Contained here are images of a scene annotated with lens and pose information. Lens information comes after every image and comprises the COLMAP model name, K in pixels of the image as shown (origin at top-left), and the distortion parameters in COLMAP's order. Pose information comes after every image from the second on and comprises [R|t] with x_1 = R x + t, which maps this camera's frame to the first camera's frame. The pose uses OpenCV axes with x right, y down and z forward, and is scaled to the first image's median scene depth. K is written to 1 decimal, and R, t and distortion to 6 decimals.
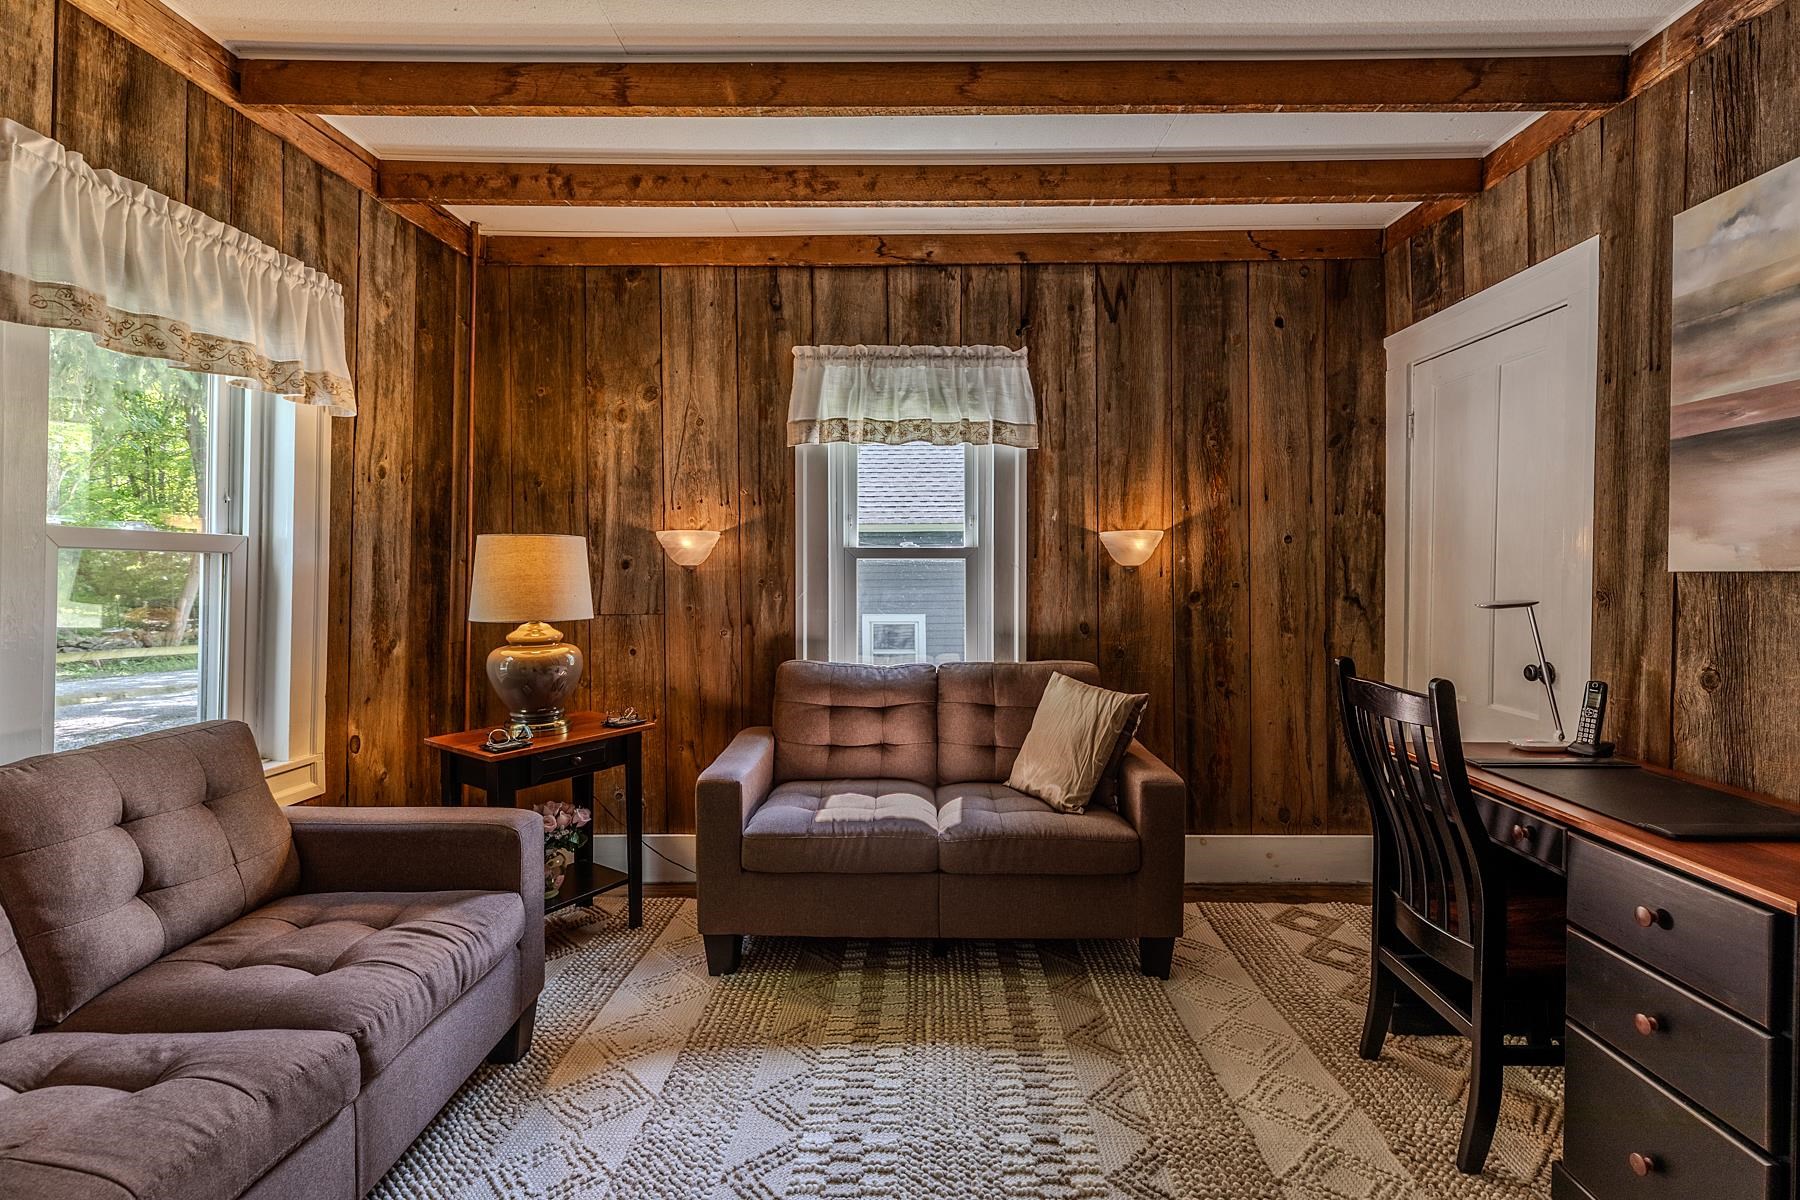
lens RADIAL K [[821.7, 0, 935.5], [0, 821.7, 570.0], [0, 0, 1]] dist [0.008384, -0.000430]
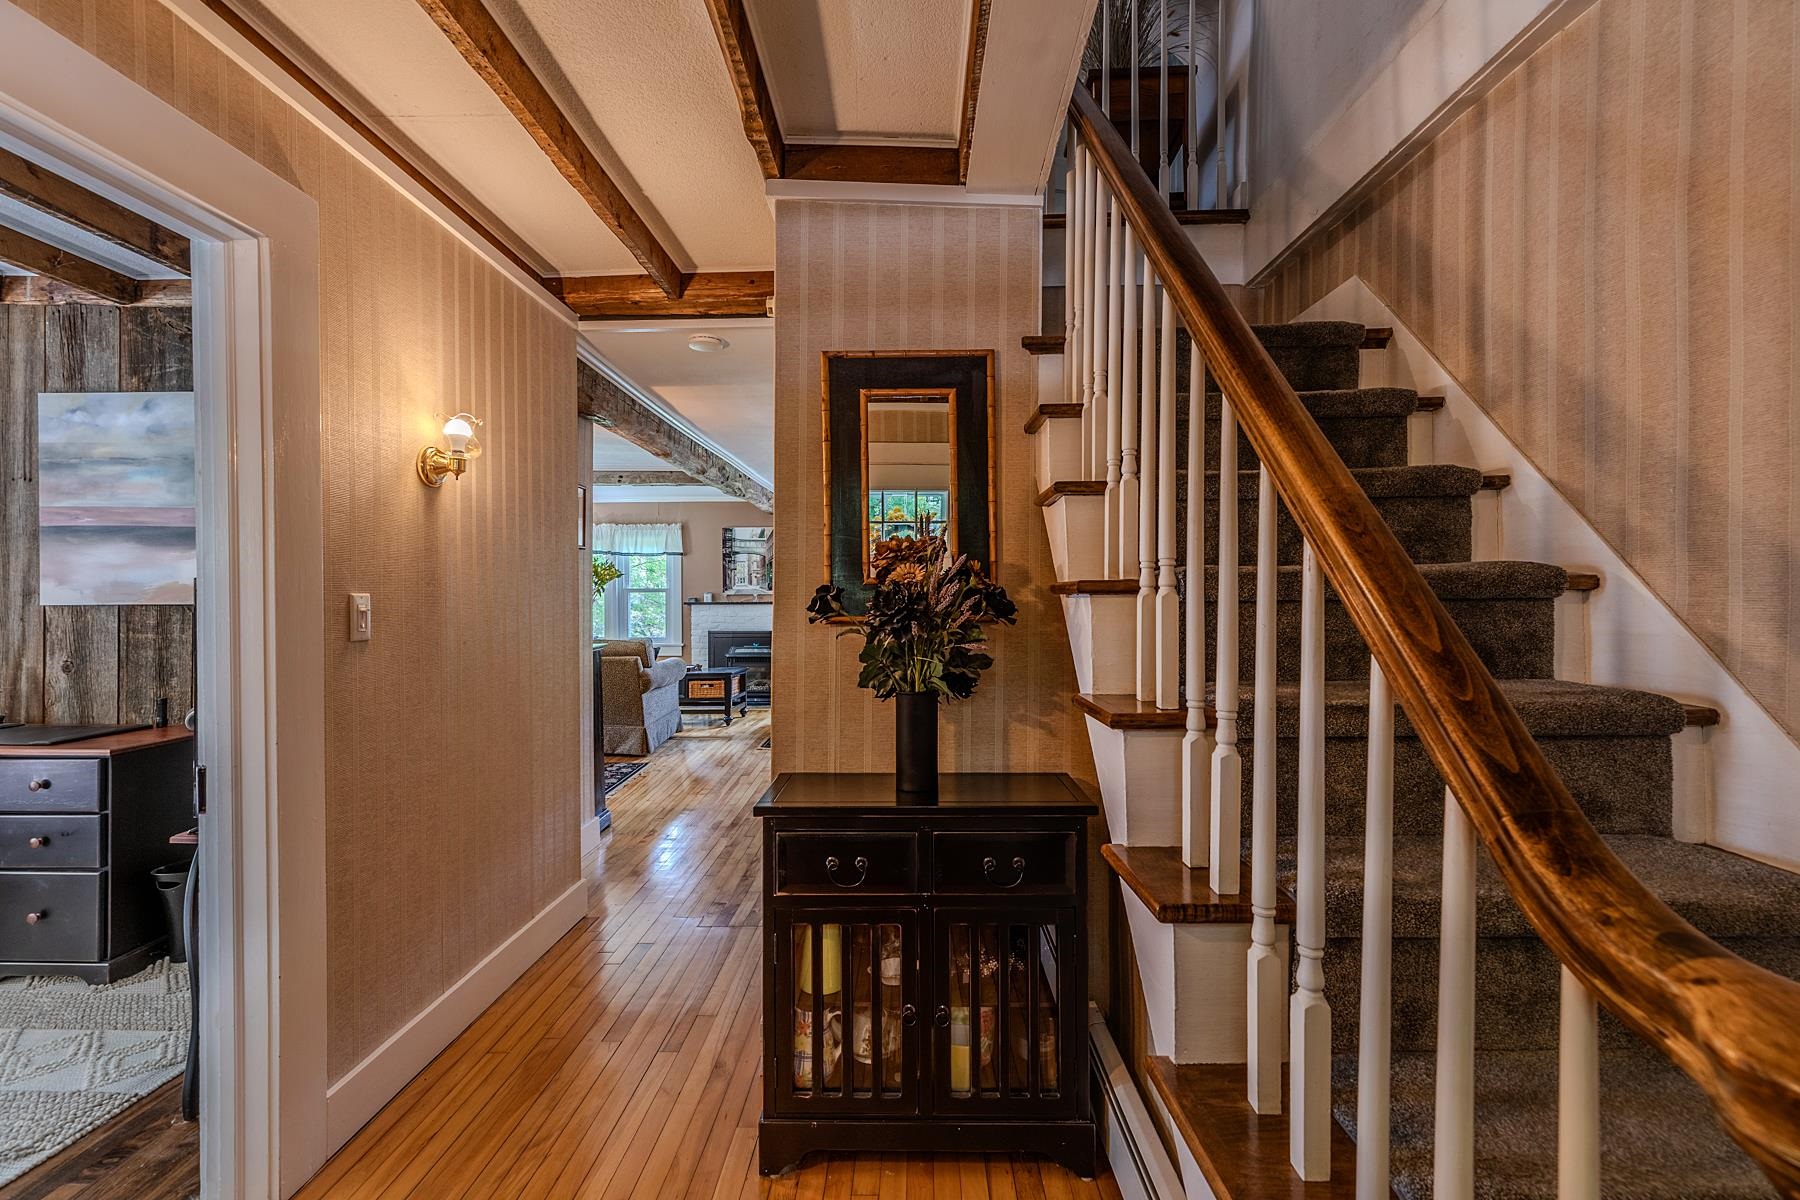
lens RADIAL K [[821.7, 0, 905.3], [0, 821.7, 604.2], [0, 0, 1]] dist [0.008384, -0.000430]
pose [[0.023143, -0.018818, 0.999555, -0.739929], [0.001829, 0.999822, 0.018781, -0.028582], [-0.999730, 0.001393, 0.023173, -0.778657]]
